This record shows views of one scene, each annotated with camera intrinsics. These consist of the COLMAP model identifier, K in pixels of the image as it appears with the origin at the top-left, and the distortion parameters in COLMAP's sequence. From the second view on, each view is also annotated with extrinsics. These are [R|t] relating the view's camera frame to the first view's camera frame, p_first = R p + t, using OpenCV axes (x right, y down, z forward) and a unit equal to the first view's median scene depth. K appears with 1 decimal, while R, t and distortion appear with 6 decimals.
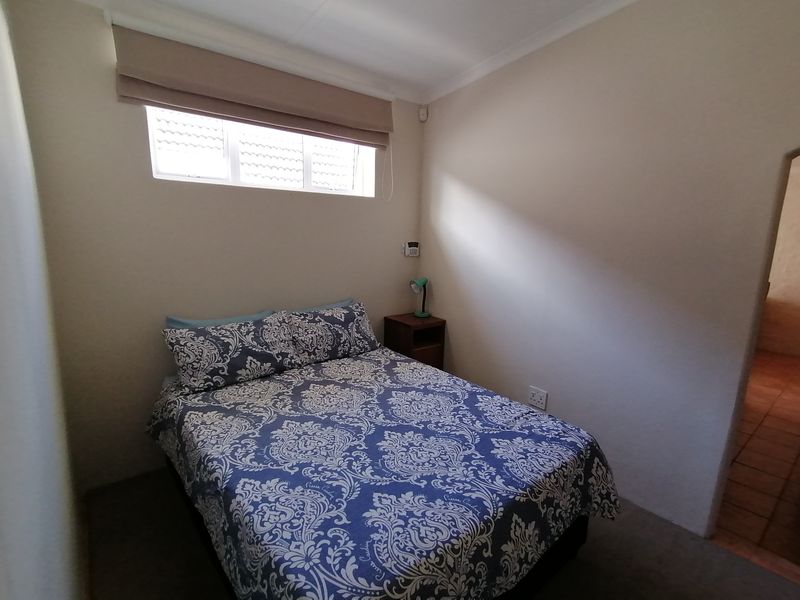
lens RADIAL K [[398.7, 0, 403.3], [0, 398.7, 303.6], [0, 0, 1]] dist [0.018963, -0.001703]
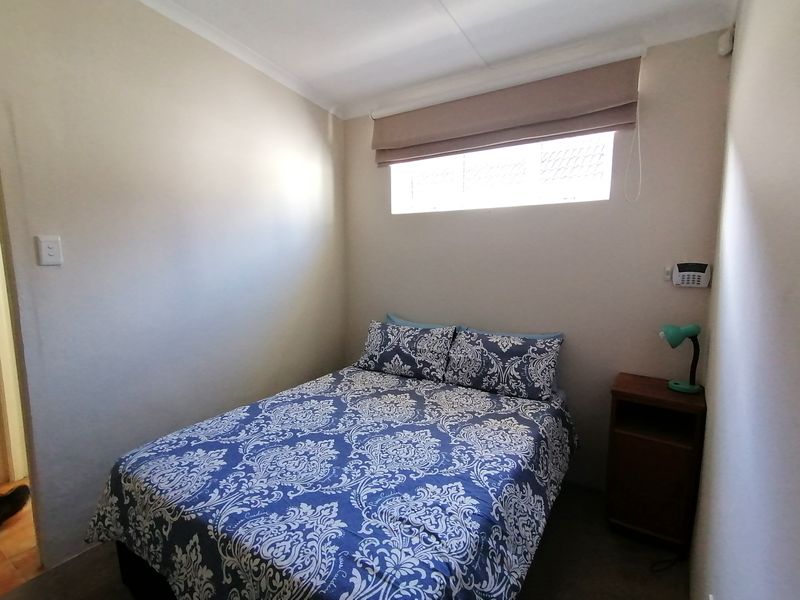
lens RADIAL K [[398.7, 0, 403.3], [0, 398.7, 303.6], [0, 0, 1]] dist [0.018963, -0.001703]
pose [[0.291551, 0.086716, -0.952617, 0.725121], [-0.181687, 0.982773, 0.033855, -0.057306], [0.939142, 0.163208, 0.302283, 0.647445]]
